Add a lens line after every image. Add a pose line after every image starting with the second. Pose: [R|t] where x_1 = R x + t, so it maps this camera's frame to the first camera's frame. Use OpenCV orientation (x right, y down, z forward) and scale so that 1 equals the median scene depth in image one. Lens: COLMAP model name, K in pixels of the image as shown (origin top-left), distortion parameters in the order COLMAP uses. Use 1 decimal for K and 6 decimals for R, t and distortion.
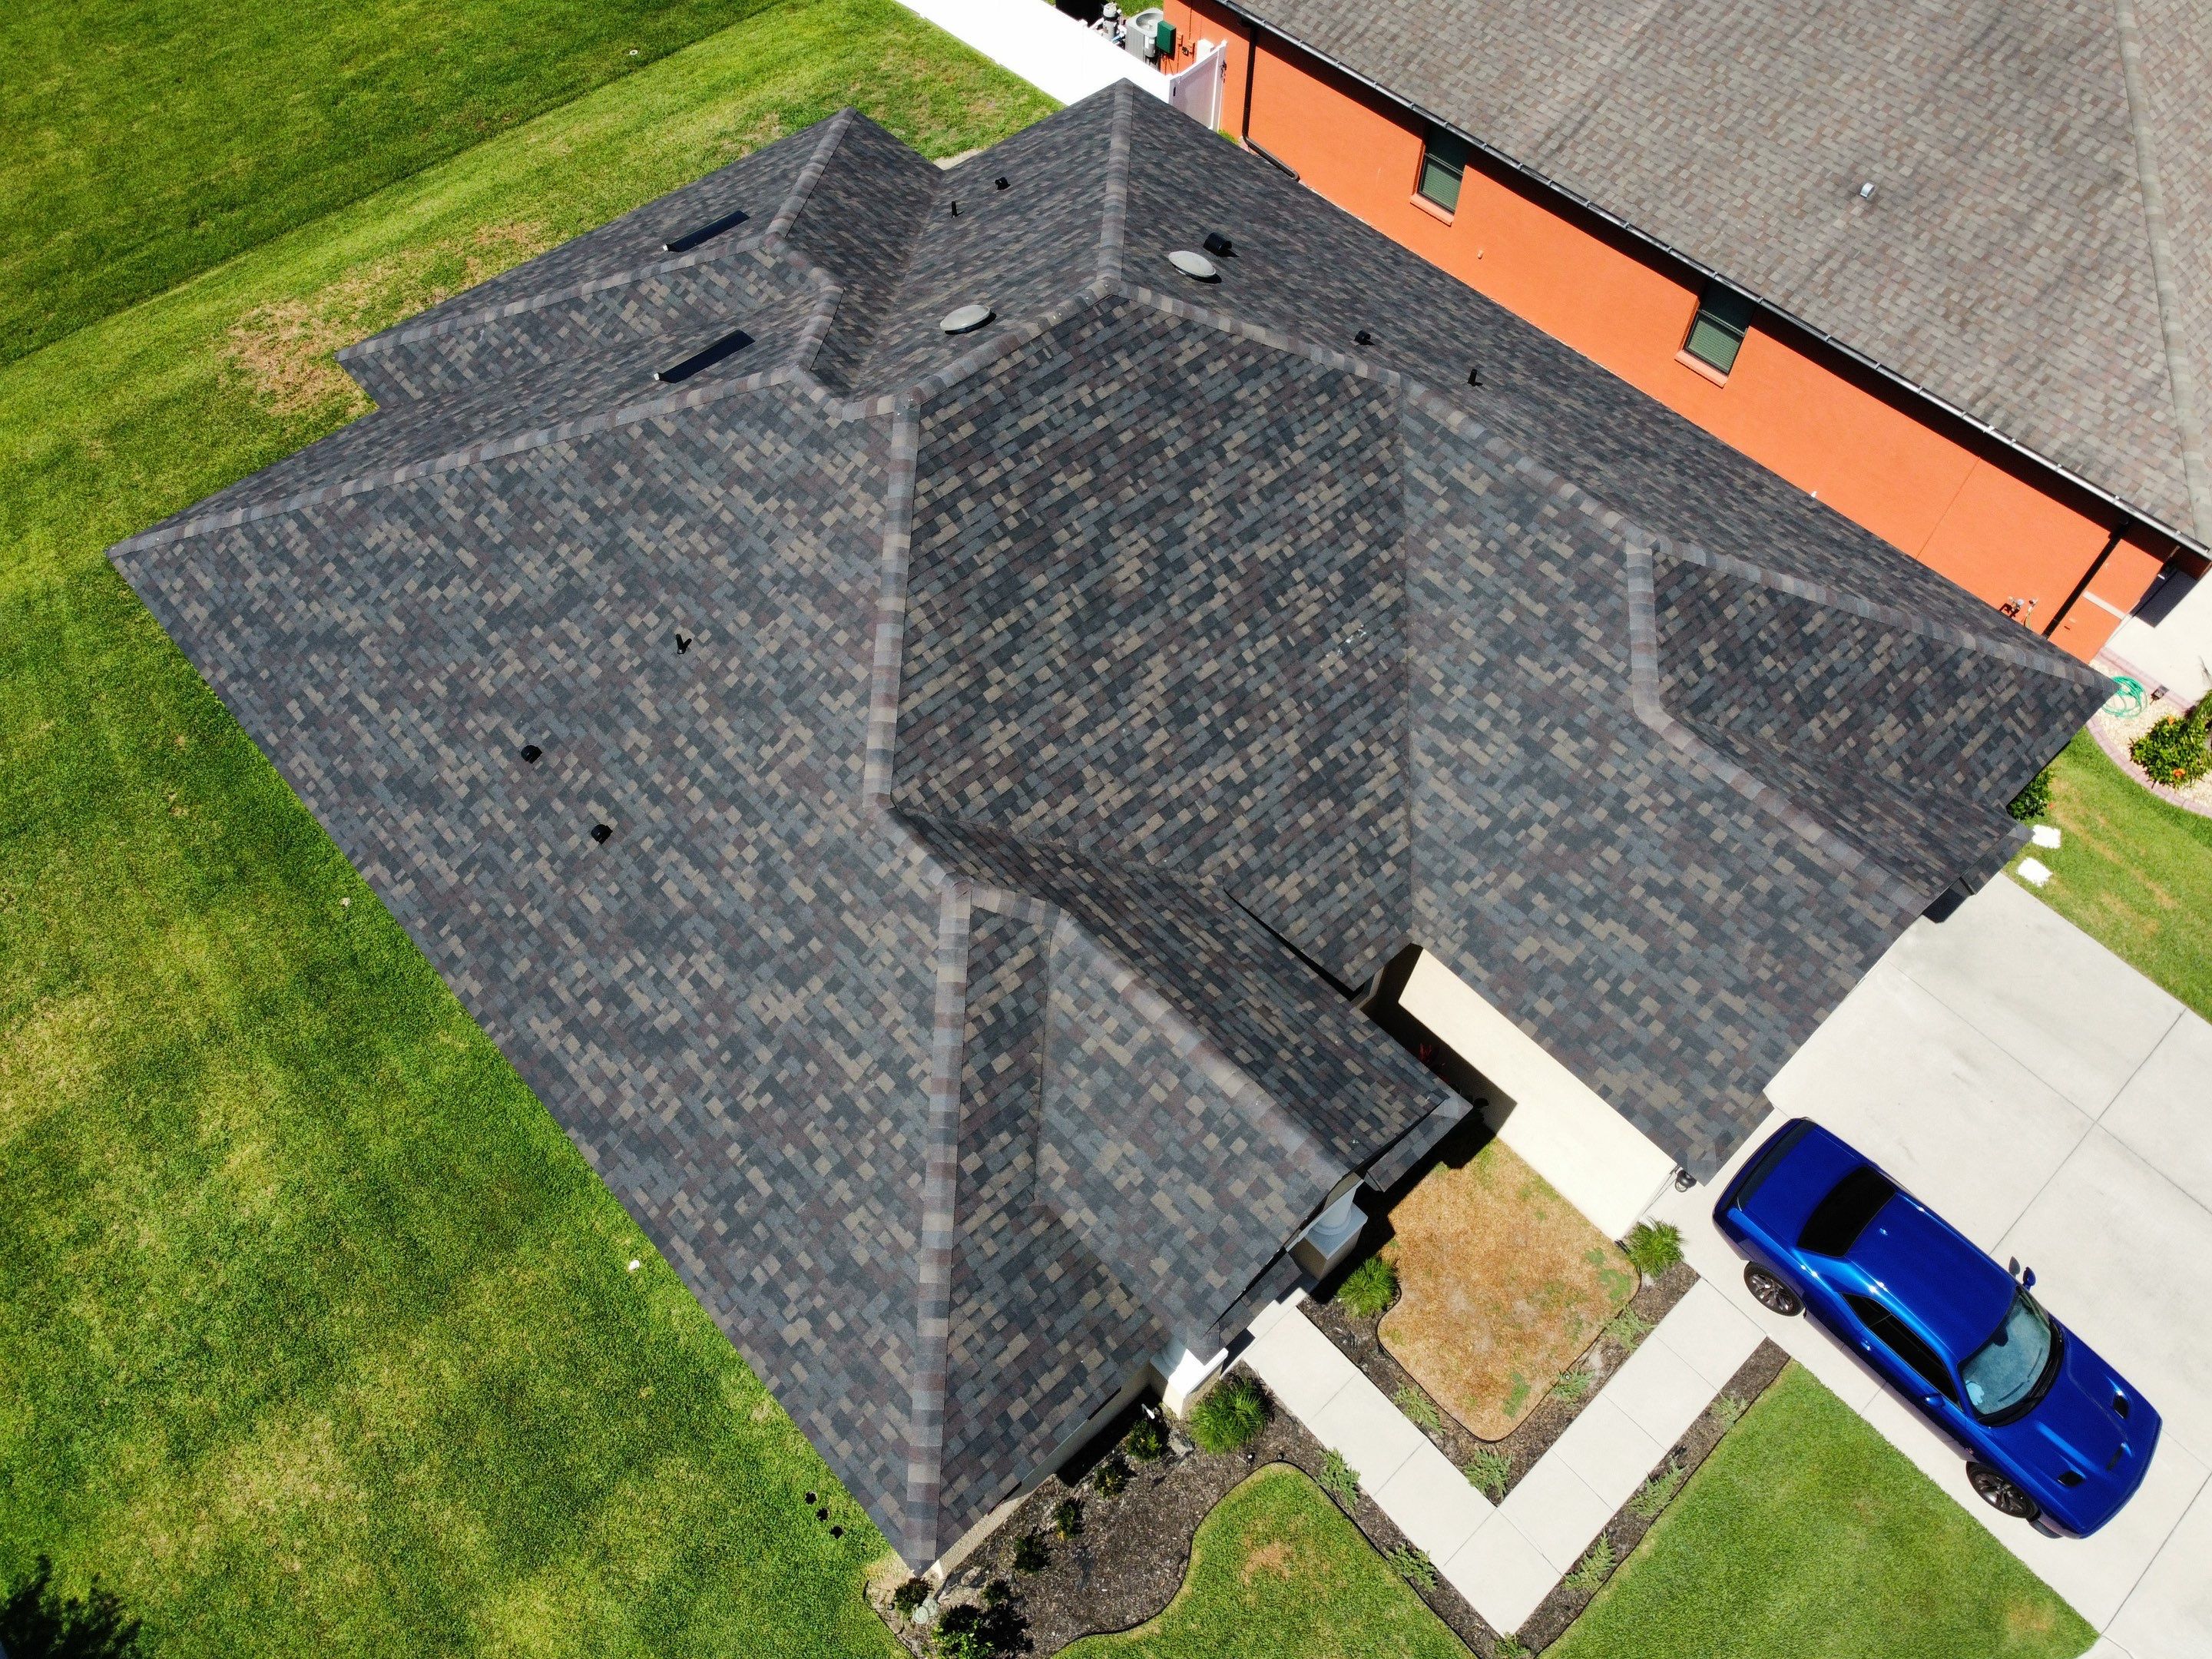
lens RADIAL K [[1672.7, 0, 1077.0], [0, 1672.7, 803.9], [0, 0, 1]] dist [0.002647, -0.014100]
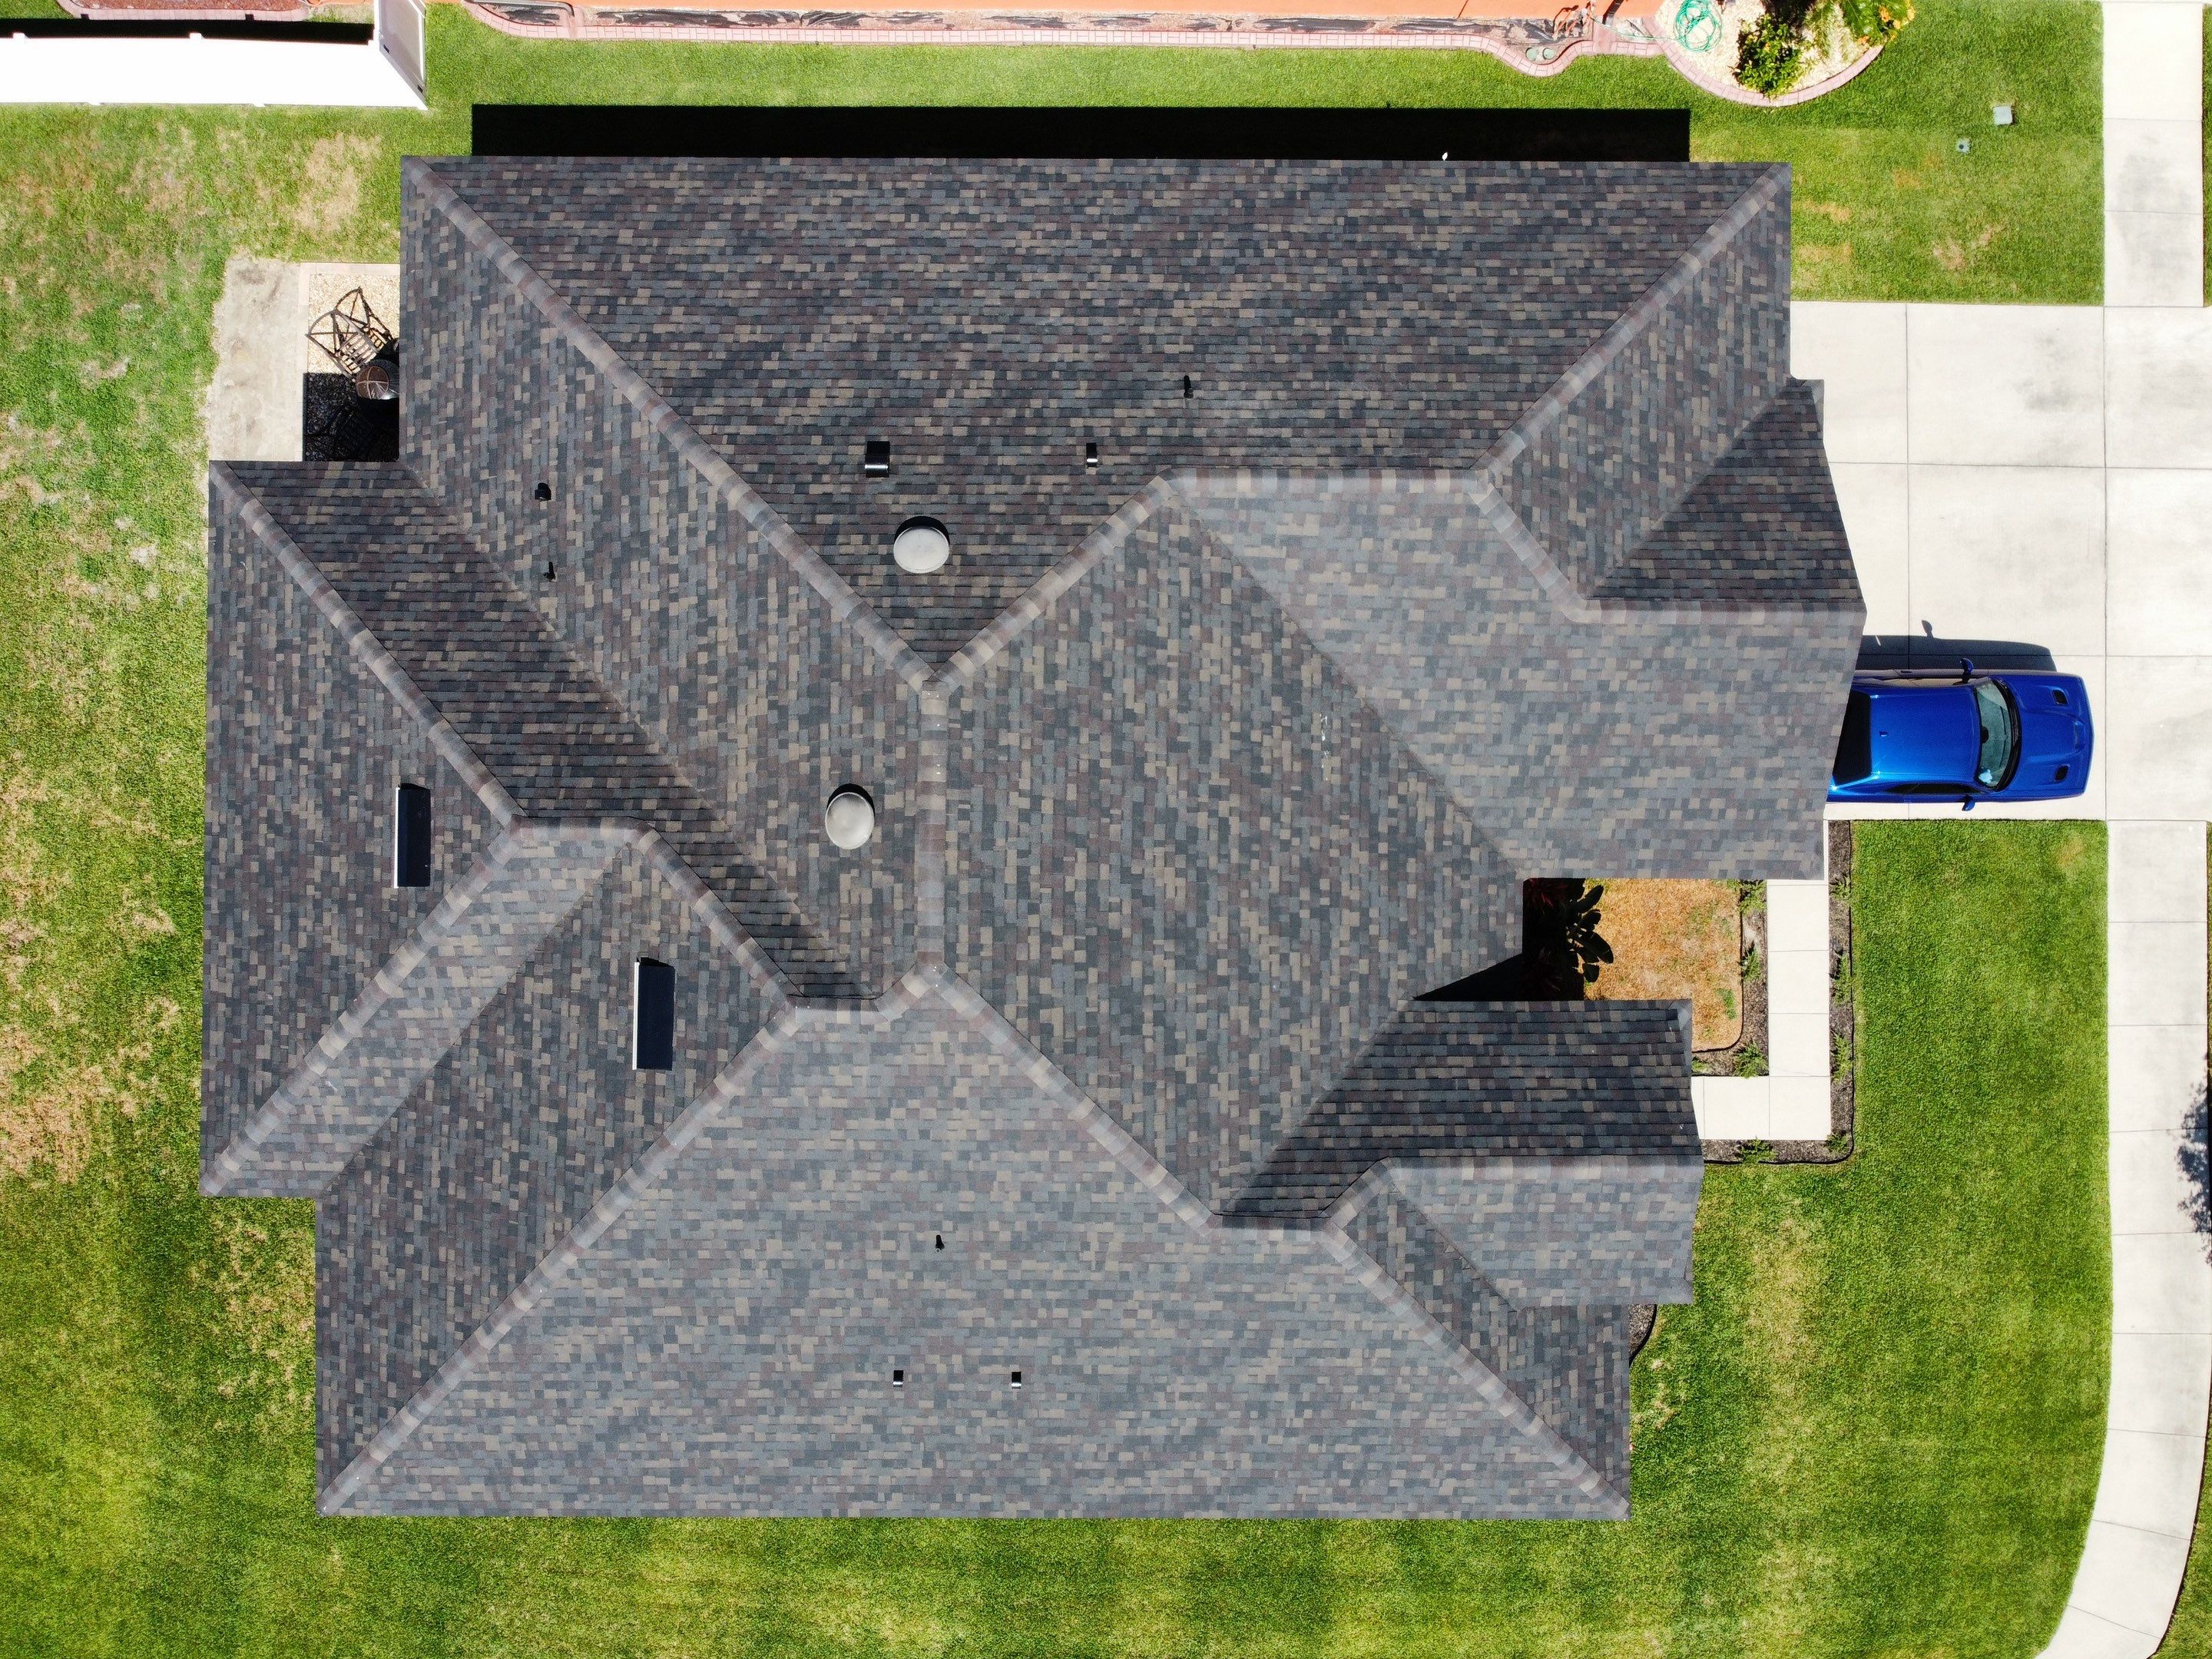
lens RADIAL K [[1672.7, 0, 1077.0], [0, 1672.7, 803.9], [0, 0, 1]] dist [0.002647, -0.014100]
pose [[0.676883, -0.736009, 0.010937, 0.016385], [0.600807, 0.561005, 0.569477, -0.785562], [-0.425276, -0.378898, 0.821935, 0.194193]]
